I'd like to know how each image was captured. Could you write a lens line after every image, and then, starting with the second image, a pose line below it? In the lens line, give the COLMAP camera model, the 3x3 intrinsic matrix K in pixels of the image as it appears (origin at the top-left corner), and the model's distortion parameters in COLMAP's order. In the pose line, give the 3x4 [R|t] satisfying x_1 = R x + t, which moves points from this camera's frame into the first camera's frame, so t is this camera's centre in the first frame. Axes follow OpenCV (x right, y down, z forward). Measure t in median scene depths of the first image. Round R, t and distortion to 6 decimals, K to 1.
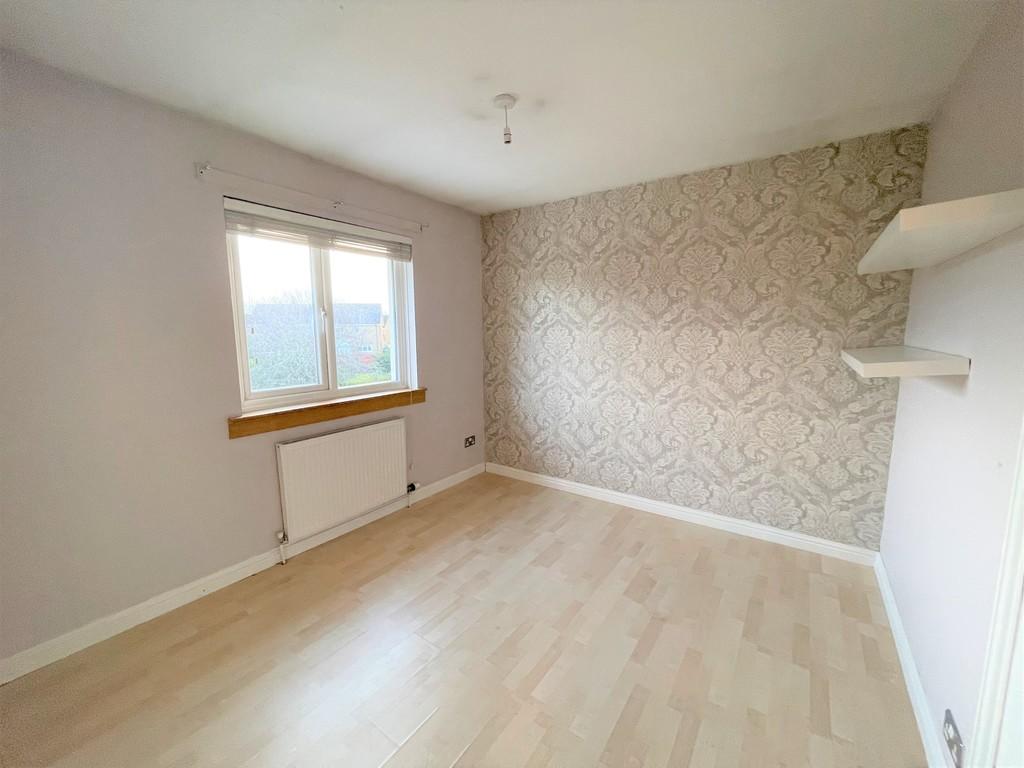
lens RADIAL K [[414.0, 0, 509.7], [0, 414.0, 384.0], [0, 0, 1]] dist [0.012879, -0.000108]
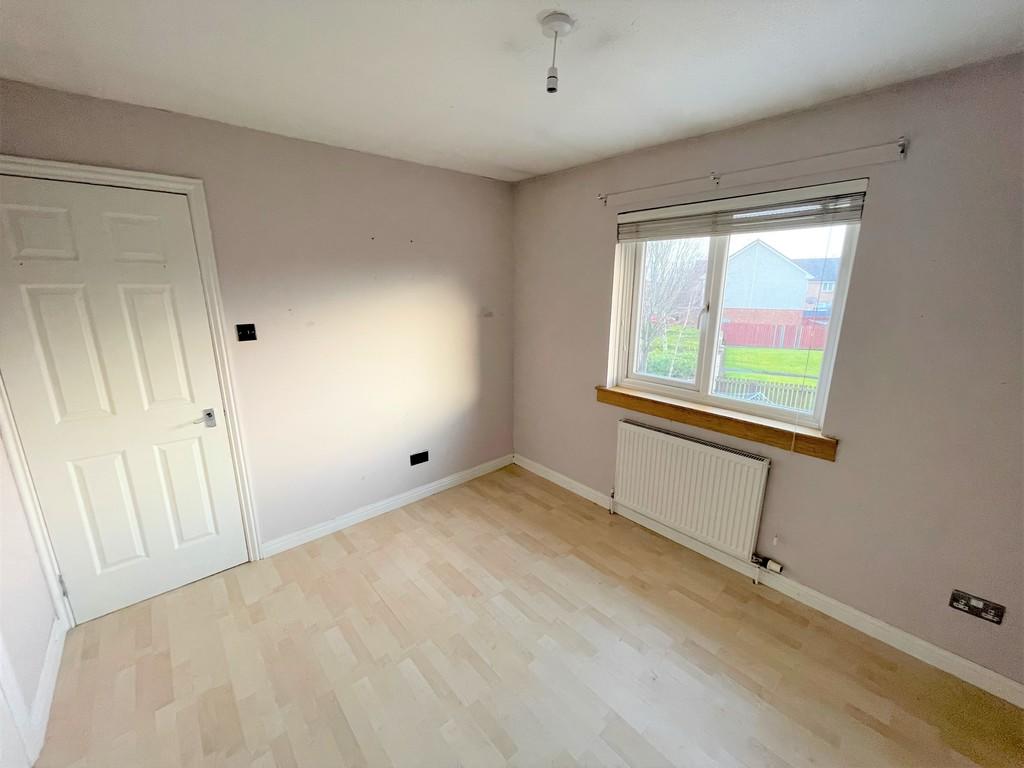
lens RADIAL K [[414.0, 0, 509.7], [0, 414.0, 384.0], [0, 0, 1]] dist [0.012879, -0.000108]
pose [[-0.223167, 0.237704, -0.945353, 0.549602], [-0.128173, 0.954236, 0.270195, -0.208504], [0.966317, 0.181467, -0.182487, 0.807496]]
